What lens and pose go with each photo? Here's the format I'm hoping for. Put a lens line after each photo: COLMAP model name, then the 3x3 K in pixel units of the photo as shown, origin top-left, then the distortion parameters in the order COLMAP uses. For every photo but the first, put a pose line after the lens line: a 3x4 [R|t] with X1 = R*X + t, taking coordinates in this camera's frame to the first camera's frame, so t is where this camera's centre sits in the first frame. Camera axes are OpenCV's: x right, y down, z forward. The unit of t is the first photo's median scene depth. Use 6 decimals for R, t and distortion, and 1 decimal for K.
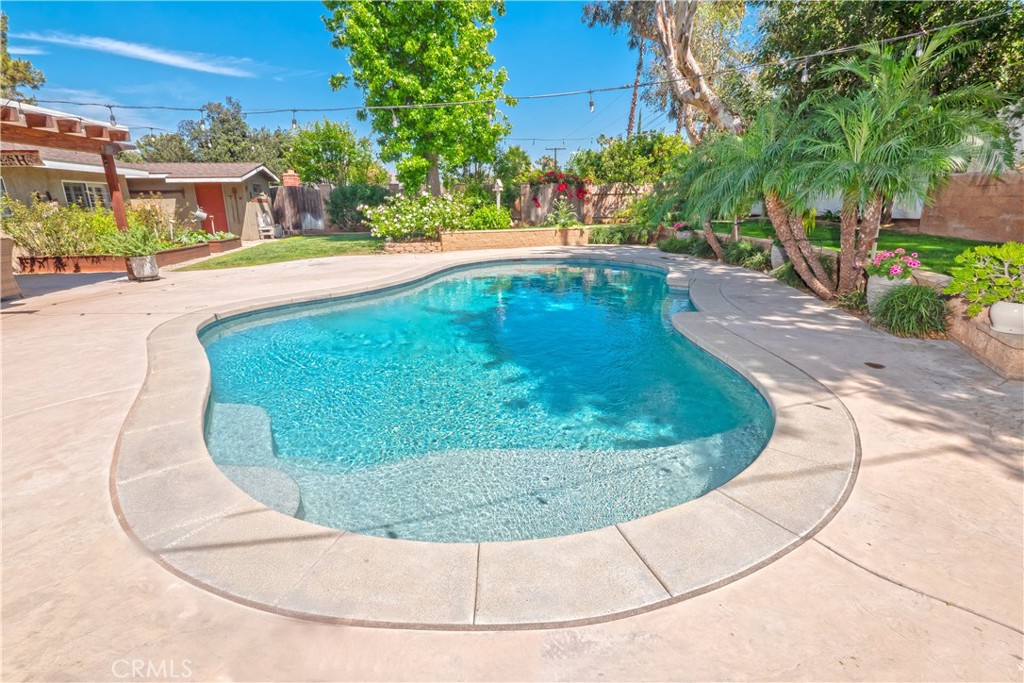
lens RADIAL K [[507.7, 0, 524.4], [0, 507.7, 338.3], [0, 0, 1]] dist [-0.031280, 0.022477]
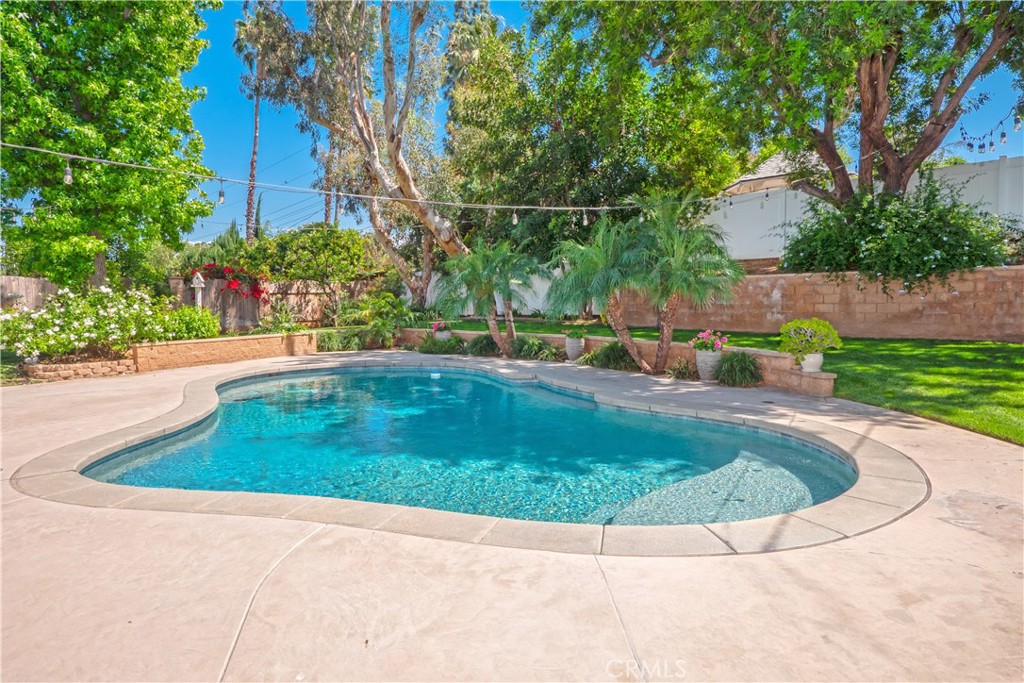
lens RADIAL K [[664.0, 0, 536.5], [0, 664.0, 323.6], [0, 0, 1]] dist [-0.000829, -0.001437]
pose [[0.715771, -0.021922, 0.697991, -0.382000], [0.184582, 0.969899, -0.158823, 0.004263], [-0.673499, 0.242518, 0.698272, 0.006396]]
